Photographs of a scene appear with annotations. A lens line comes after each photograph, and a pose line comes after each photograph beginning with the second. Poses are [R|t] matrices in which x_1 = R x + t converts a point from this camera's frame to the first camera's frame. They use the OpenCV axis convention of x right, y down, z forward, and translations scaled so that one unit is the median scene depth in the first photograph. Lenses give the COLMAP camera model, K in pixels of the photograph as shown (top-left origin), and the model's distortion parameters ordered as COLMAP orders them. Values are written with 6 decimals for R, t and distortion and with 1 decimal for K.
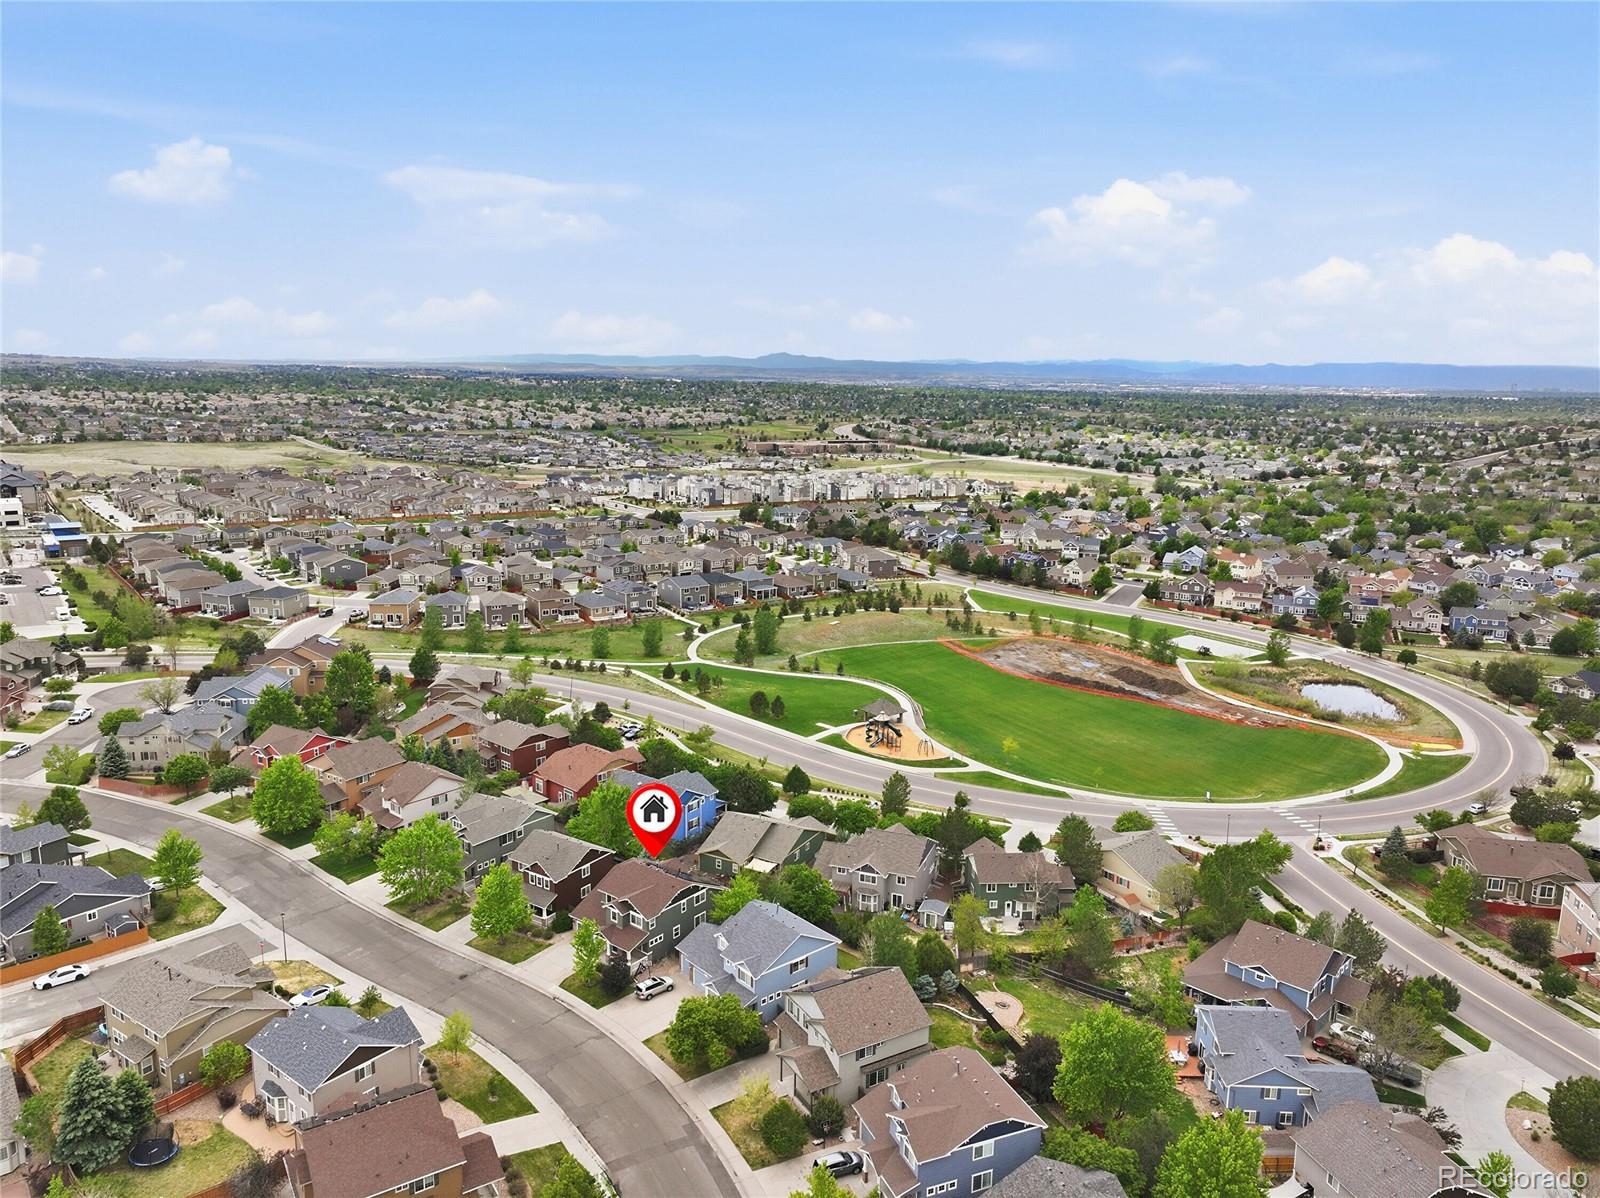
lens RADIAL K [[1129.9, 0, 806.3], [0, 1129.9, 598.6], [0, 0, 1]] dist [-0.008638, 0.029277]
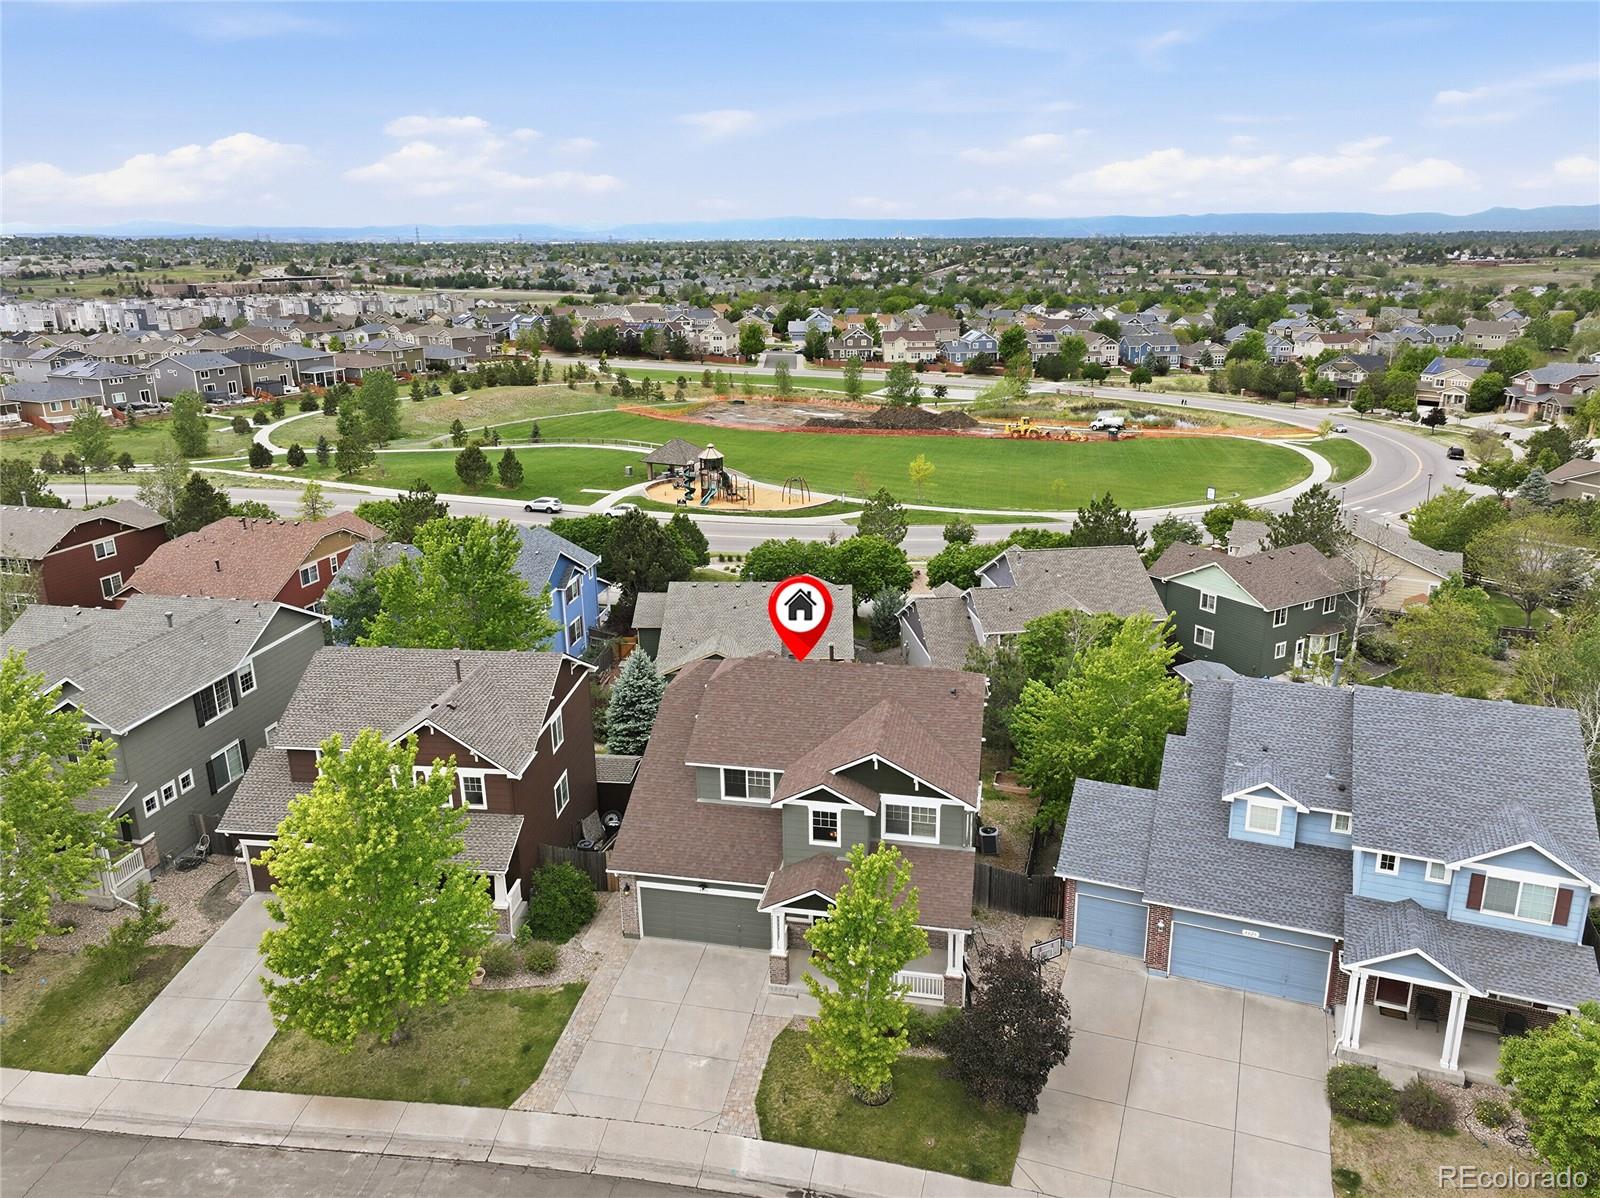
lens RADIAL K [[1196.2, 0, 748.2], [0, 1196.2, 560.3], [0, 0, 1]] dist [0.001978, 0.003365]
pose [[0.902711, -0.147957, 0.404006, -0.103917], [0.124377, 0.988659, 0.084163, 0.066096], [-0.411877, -0.025726, 0.910876, 0.257732]]
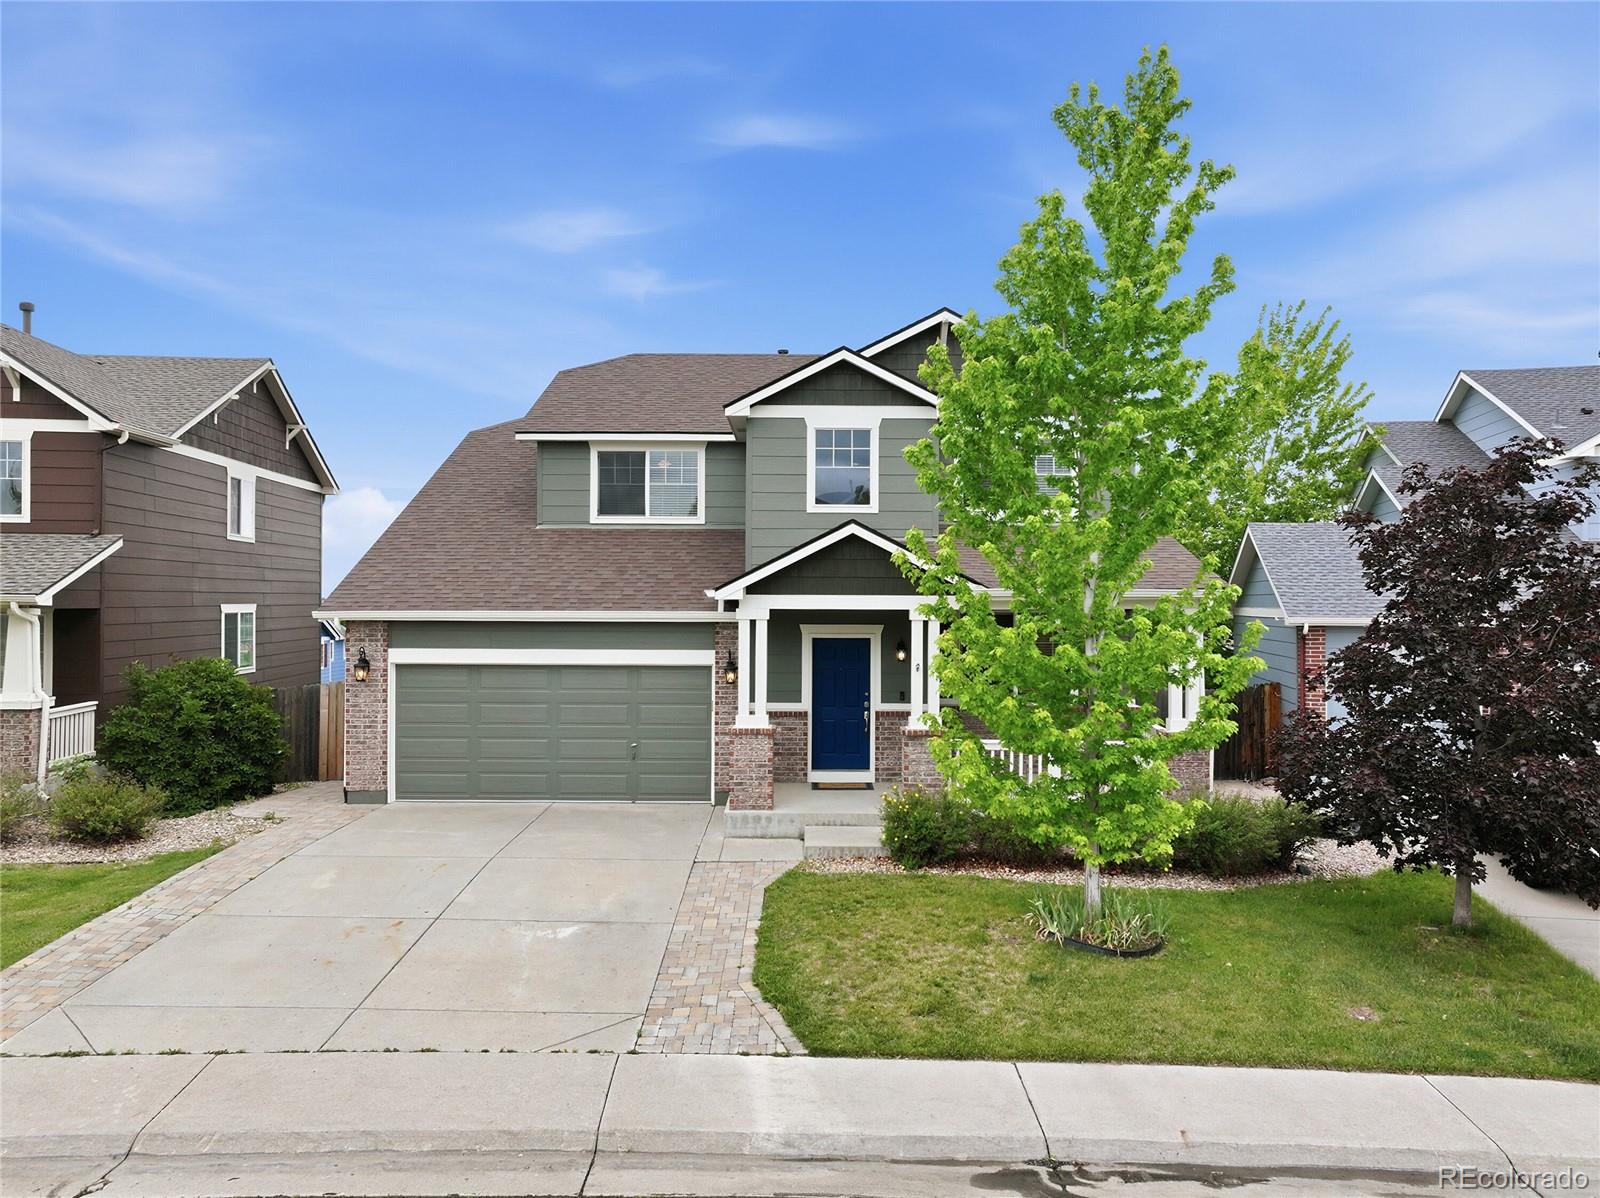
lens RADIAL K [[1141.5, 0, 803.1], [0, 1141.5, 595.6], [0, 0, 1]] dist [0.001329, 0.005513]
pose [[0.782542, 0.004861, 0.622579, -0.087984], [0.128282, 0.977254, -0.168872, 0.111357], [-0.609239, 0.212016, 0.764119, 0.317877]]
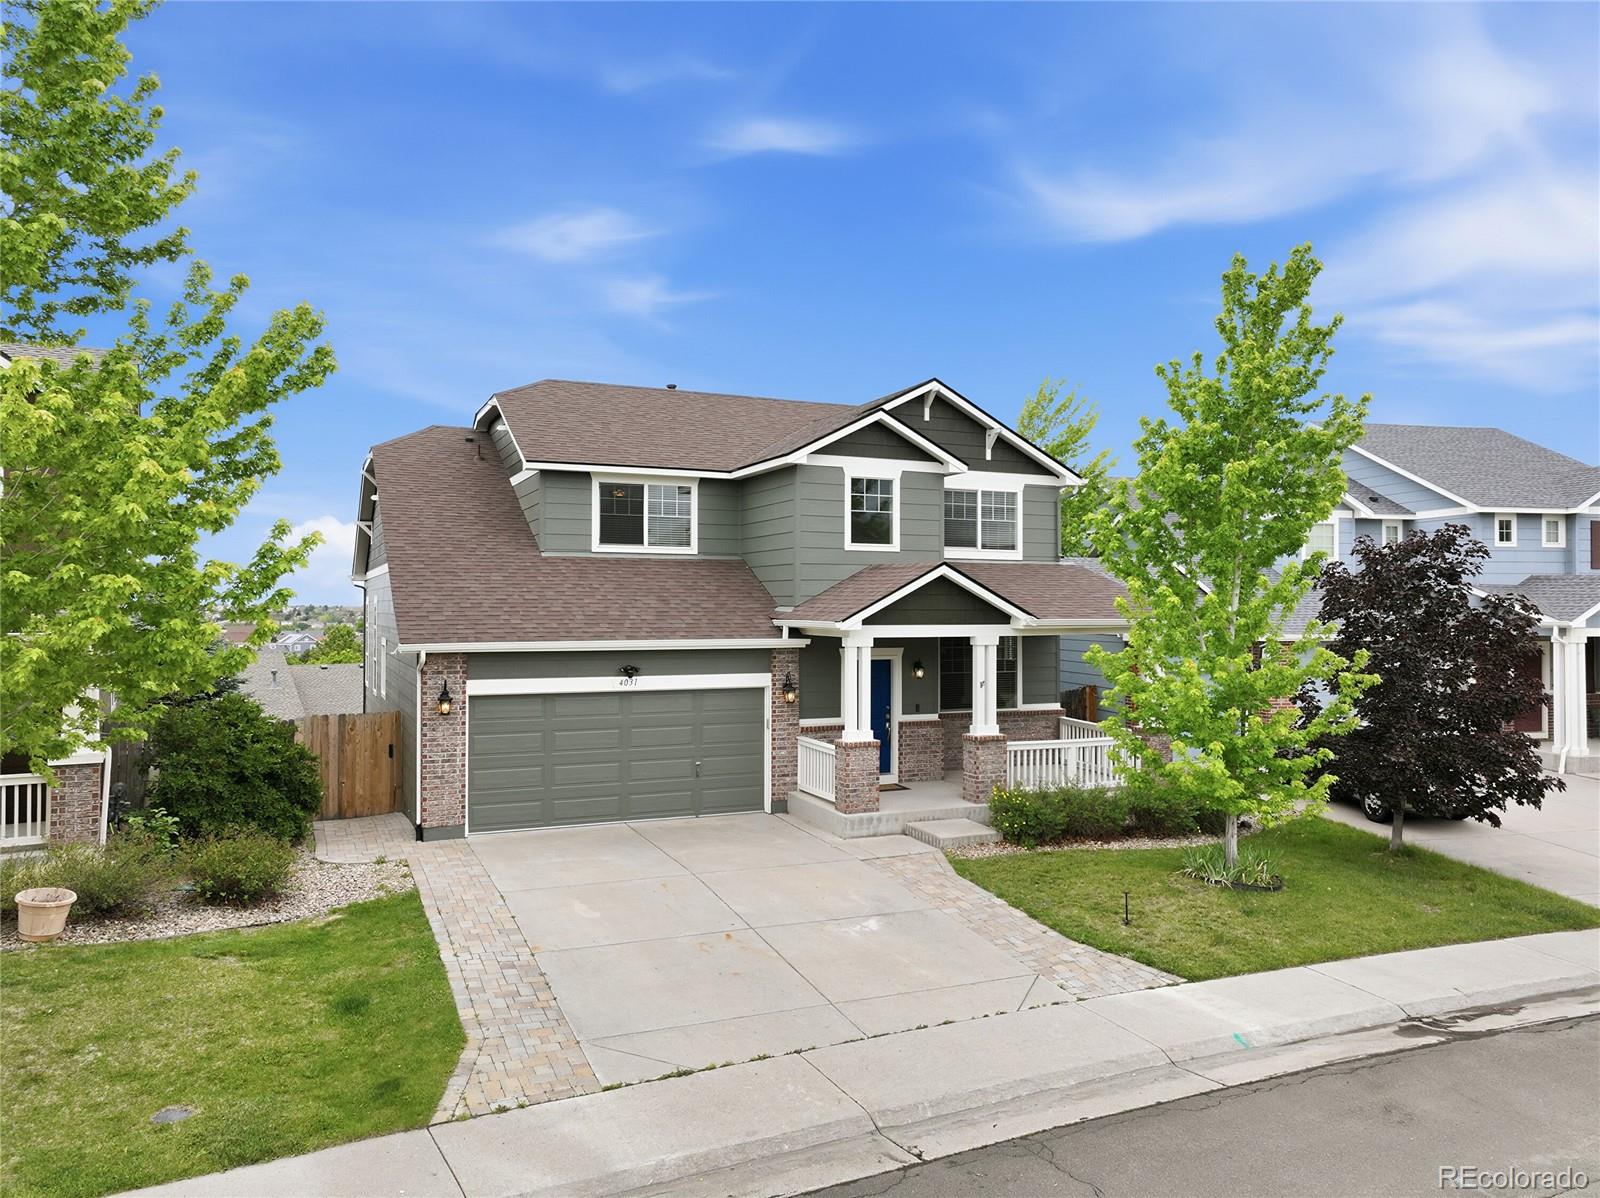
lens RADIAL K [[1129.9, 0, 806.3], [0, 1129.9, 598.6], [0, 0, 1]] dist [-0.008638, 0.029277]
pose [[0.452626, 0.004743, 0.891688, -0.105886], [0.185459, 0.977618, -0.099340, 0.107422], [-0.872201, 0.210335, 0.441616, 0.330998]]
